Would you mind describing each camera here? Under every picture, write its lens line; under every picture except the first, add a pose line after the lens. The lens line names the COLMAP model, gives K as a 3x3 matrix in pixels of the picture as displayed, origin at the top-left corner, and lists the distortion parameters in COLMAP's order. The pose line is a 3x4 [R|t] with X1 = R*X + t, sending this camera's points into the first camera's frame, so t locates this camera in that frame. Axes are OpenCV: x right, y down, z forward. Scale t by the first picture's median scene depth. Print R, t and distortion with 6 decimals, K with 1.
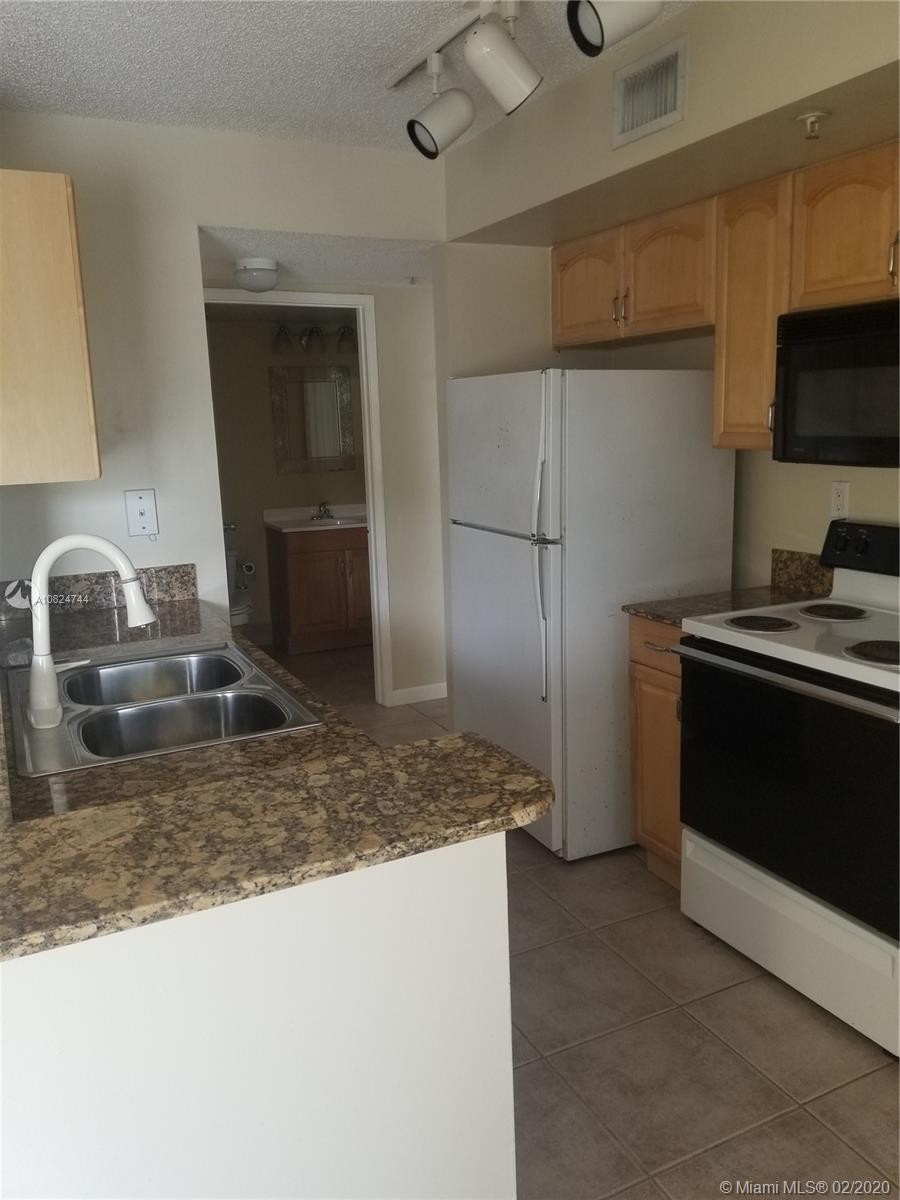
lens RADIAL K [[939.8, 0, 495.2], [0, 939.8, 623.7], [0, 0, 1]] dist [0.015874, -0.017906]
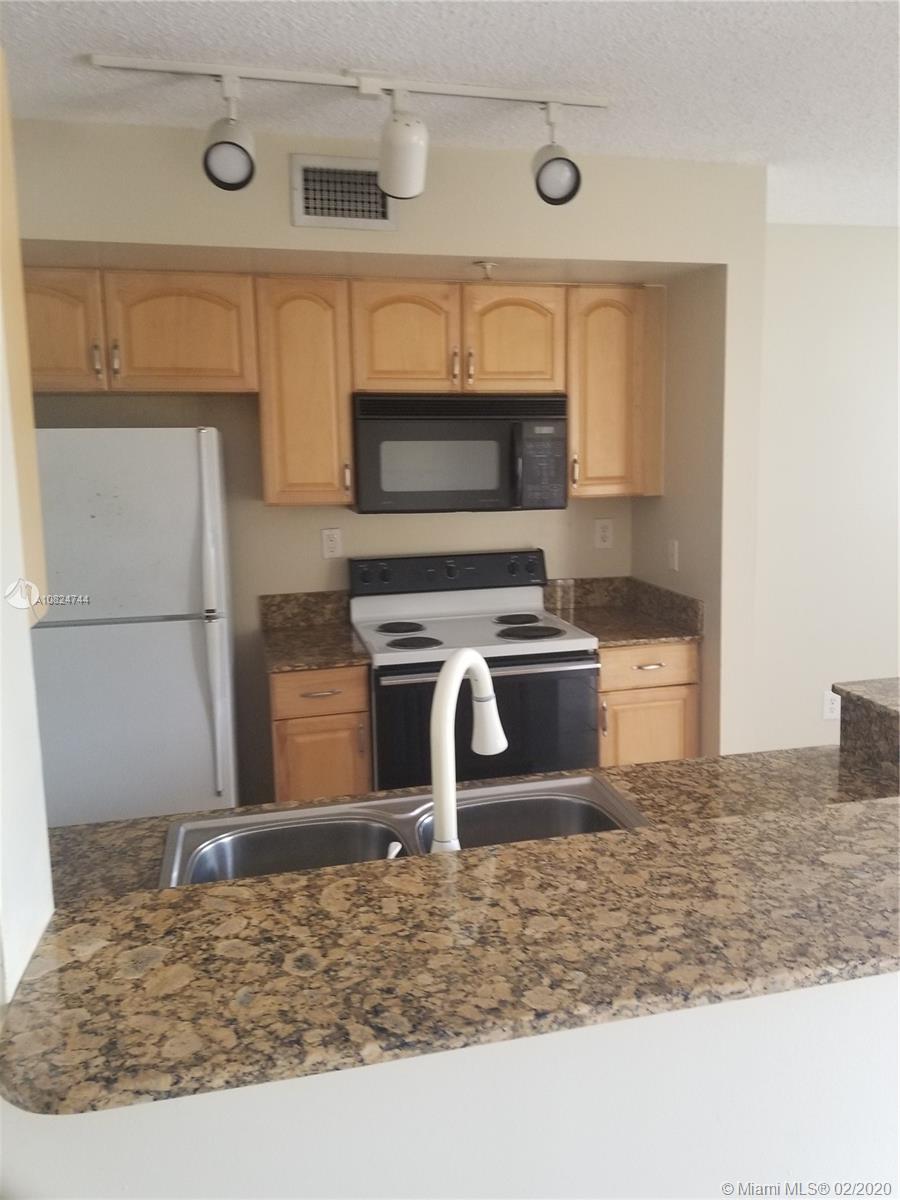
lens RADIAL K [[939.8, 0, 458.0], [0, 939.8, 595.5], [0, 0, 1]] dist [0.015874, -0.017906]
pose [[0.225283, -0.131380, 0.965395, -0.754285], [0.214508, 0.973241, 0.082391, -0.128775], [-0.950386, 0.188523, 0.247437, 0.549143]]
